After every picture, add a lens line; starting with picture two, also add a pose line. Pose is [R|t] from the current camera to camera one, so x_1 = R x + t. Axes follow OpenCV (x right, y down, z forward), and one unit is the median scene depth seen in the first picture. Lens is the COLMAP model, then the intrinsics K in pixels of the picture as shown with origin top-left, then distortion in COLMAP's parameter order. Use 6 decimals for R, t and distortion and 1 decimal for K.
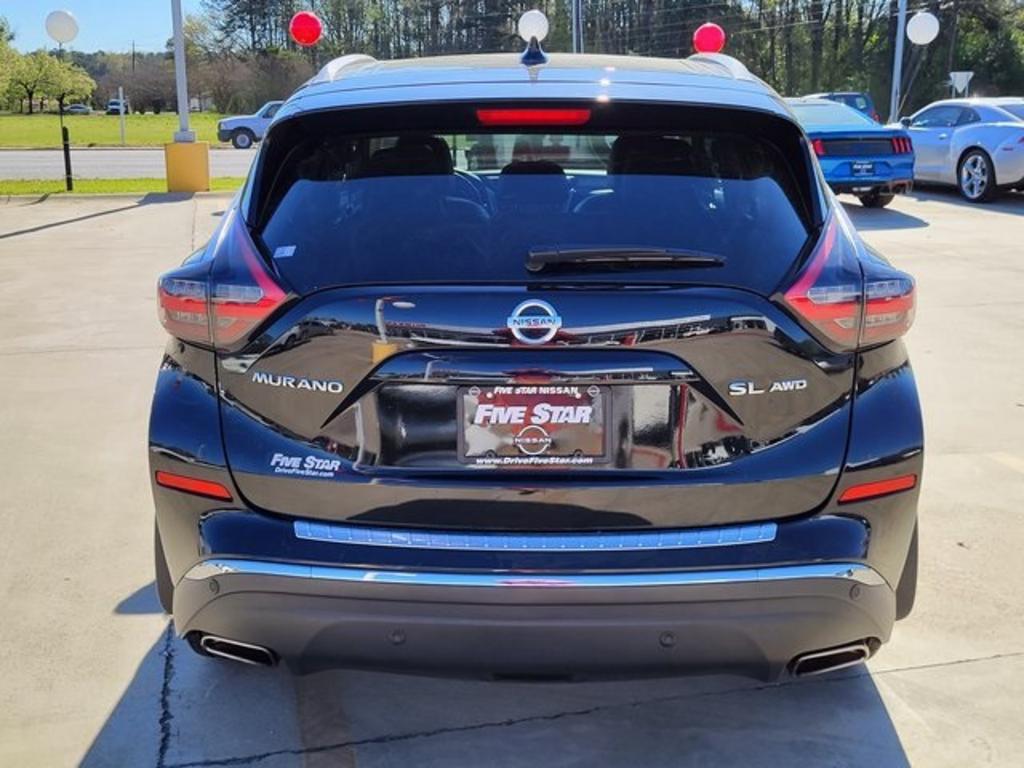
lens RADIAL K [[811.6, 0, 511.2], [0, 811.6, 363.9], [0, 0, 1]] dist [0.067136, 0.000816]
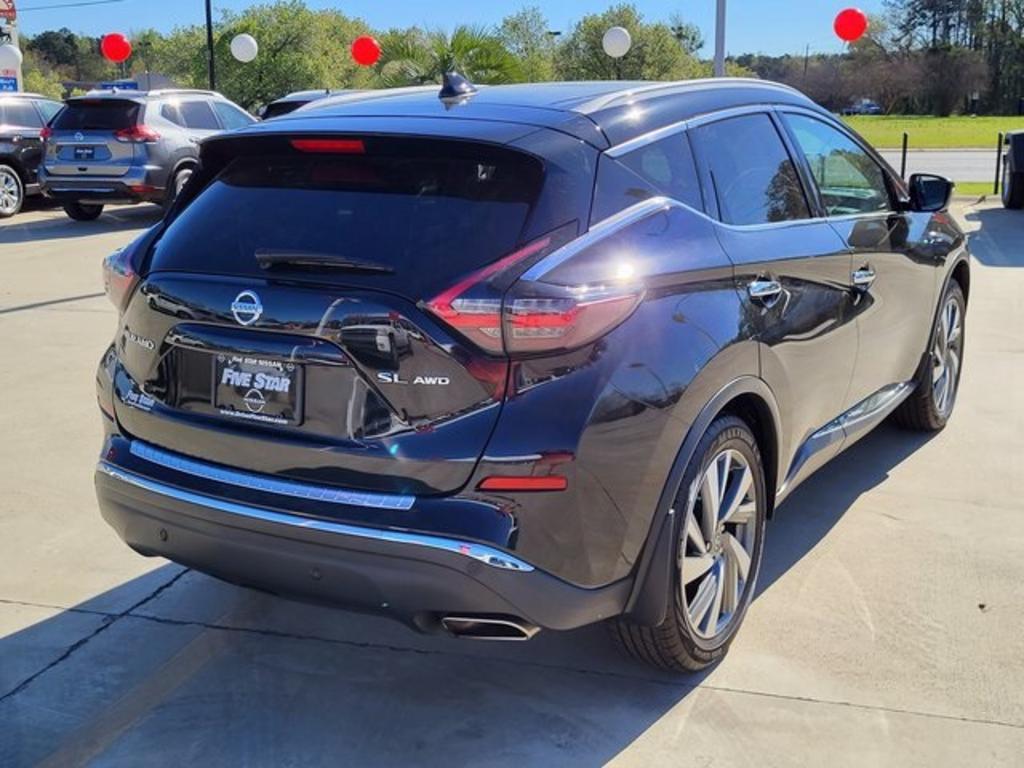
lens RADIAL K [[788.6, 0, 512.1], [0, 788.6, 367.8], [0, 0, 1]] dist [0.012928, 0.003015]
pose [[0.919532, 0.107402, -0.378054, 0.866862], [-0.106813, 0.994022, 0.022594, -0.029239], [0.378221, 0.019605, 0.925508, 0.001766]]
